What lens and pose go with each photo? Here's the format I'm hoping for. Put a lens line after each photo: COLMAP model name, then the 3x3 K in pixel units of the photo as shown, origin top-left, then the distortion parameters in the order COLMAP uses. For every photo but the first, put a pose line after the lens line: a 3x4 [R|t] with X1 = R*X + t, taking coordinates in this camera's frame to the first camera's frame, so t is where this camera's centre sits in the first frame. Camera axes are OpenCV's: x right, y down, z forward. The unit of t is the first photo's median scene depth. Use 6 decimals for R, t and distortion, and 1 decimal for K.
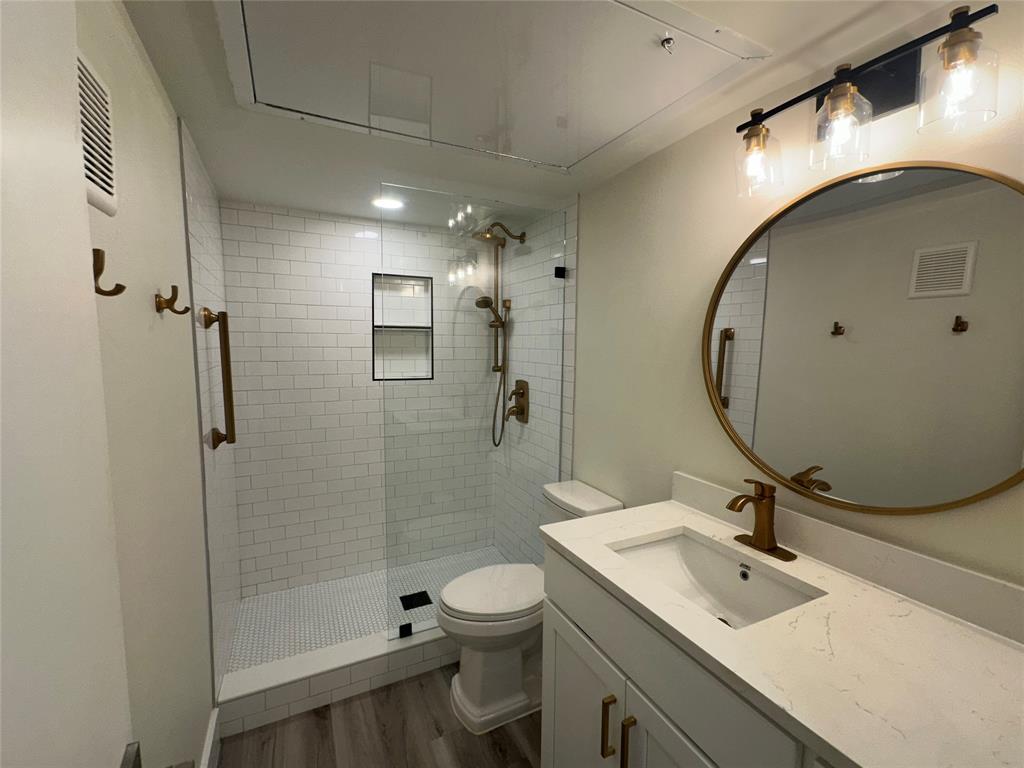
lens RADIAL K [[446.0, 0, 512.0], [0, 446.0, 384.0], [0, 0, 1]] dist [-0.022382, 0.033183]
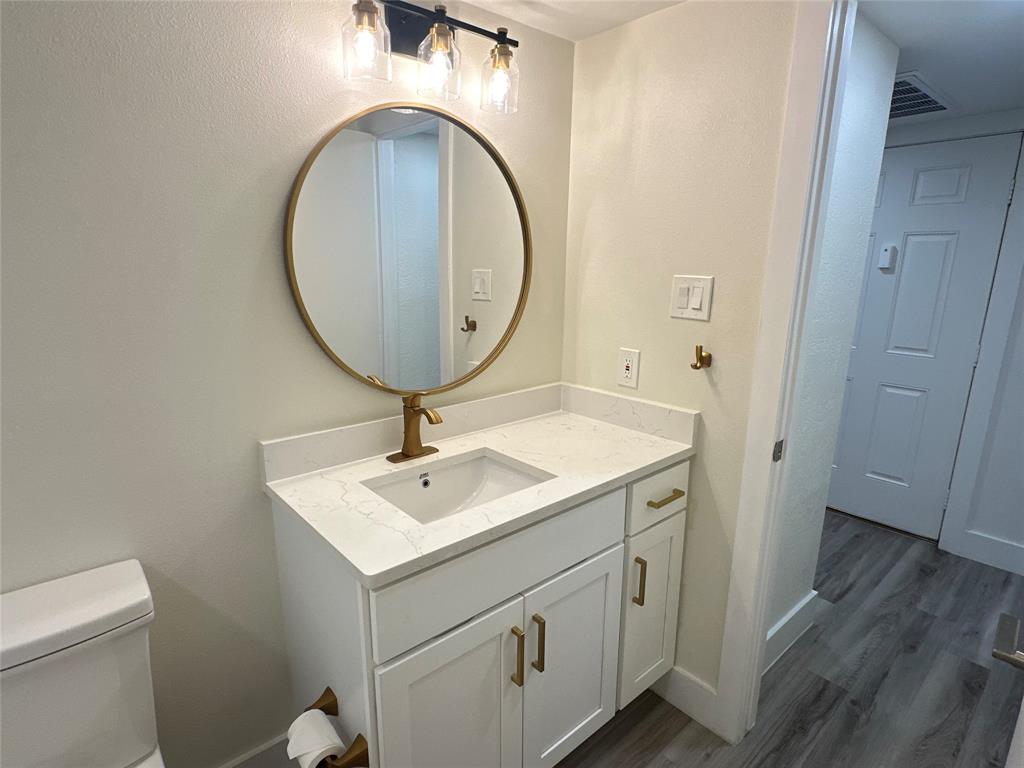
lens RADIAL K [[541.3, 0, 514.7], [0, 541.3, 389.0], [0, 0, 1]] dist [0.002459, 0.001288]
pose [[-0.251412, -0.230330, 0.940074, -0.327288], [0.082506, 0.962636, 0.257923, -0.046241], [-0.964357, 0.142407, -0.223015, 0.507344]]
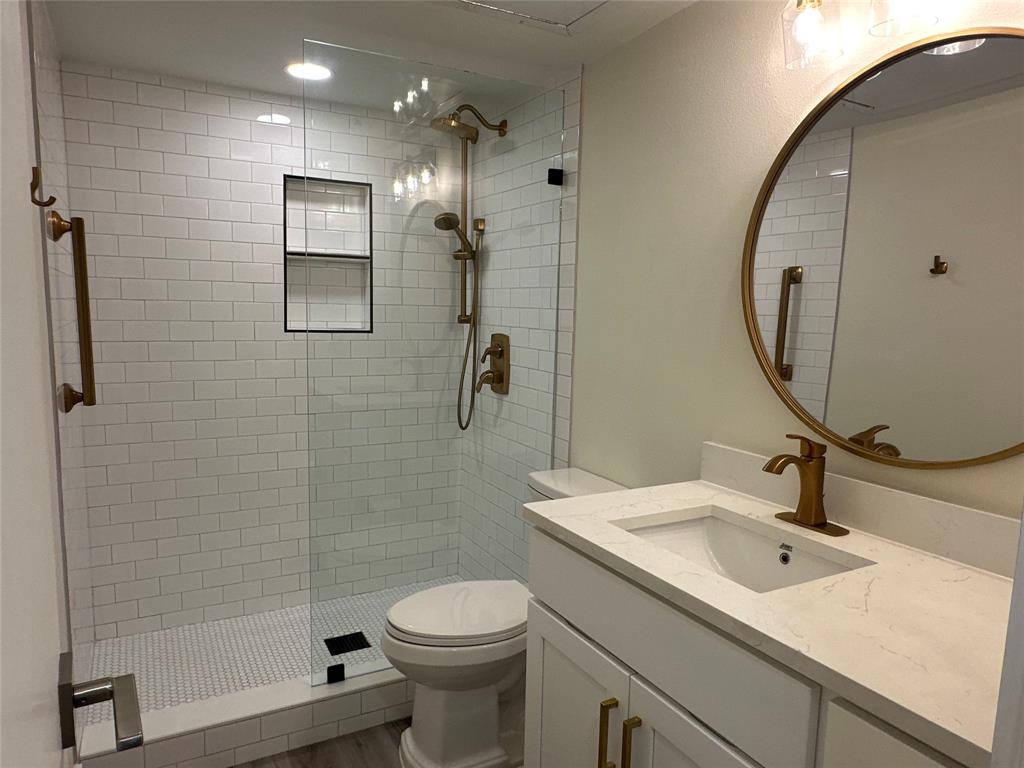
lens RADIAL K [[680.3, 0, 512.0], [0, 680.3, 384.0], [0, 0, 1]] dist [0.002035, 0.002852]
pose [[0.999082, 0.007100, 0.042252, -0.004262], [-0.008195, 0.999633, 0.025803, 0.046930], [-0.042053, -0.026125, 0.998774, -0.080149]]
